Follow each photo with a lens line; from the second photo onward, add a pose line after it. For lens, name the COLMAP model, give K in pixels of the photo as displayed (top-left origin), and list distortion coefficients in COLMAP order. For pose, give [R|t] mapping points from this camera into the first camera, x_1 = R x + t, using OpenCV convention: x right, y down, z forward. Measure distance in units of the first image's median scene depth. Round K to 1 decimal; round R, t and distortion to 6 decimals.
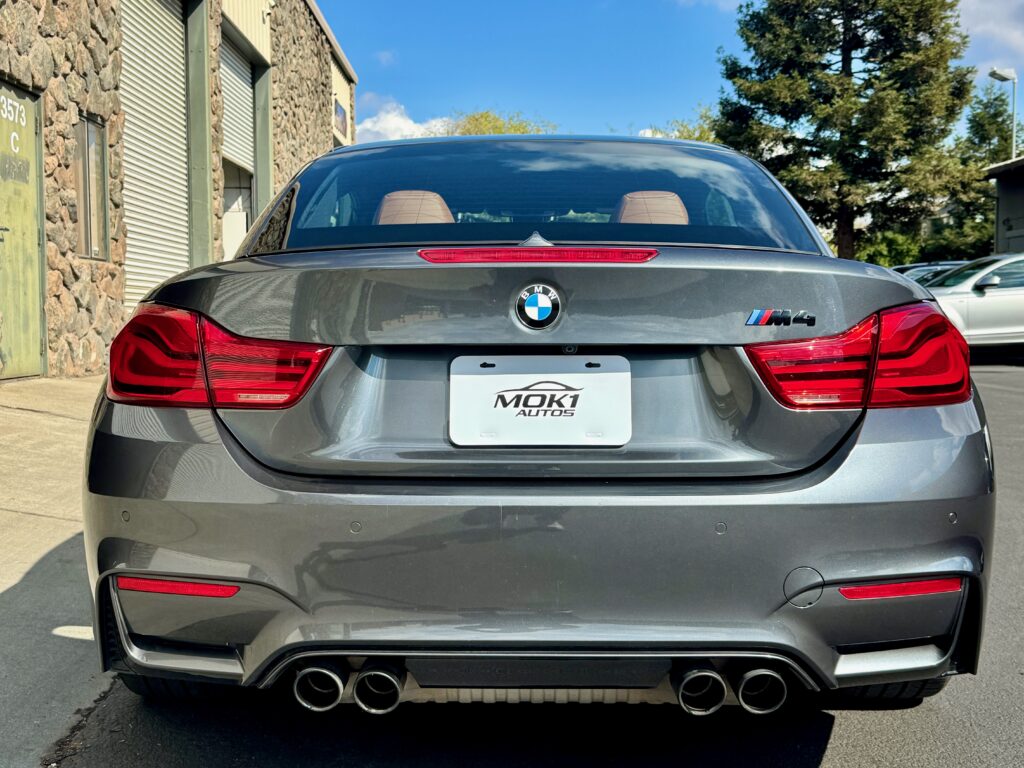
lens RADIAL K [[1380.4, 0, 515.6], [0, 1380.4, 375.7], [0, 0, 1]] dist [0.217904, 0.000000]
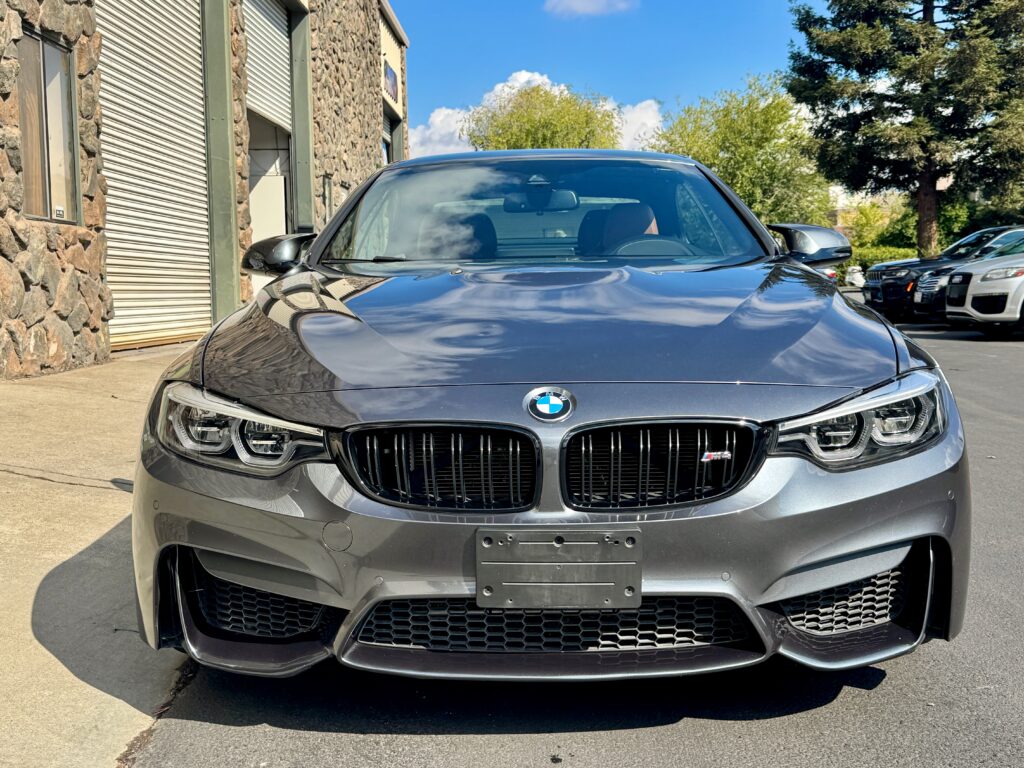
lens RADIAL K [[1247.5, 0, 510.8], [0, 1247.5, 386.8], [0, 0, 1]] dist [0.116857, 0.000000]
pose [[0.999215, -0.004032, -0.039401, -0.012263], [0.005566, 0.999227, 0.038923, -0.009610], [0.039214, -0.039112, 0.998465, 0.168386]]
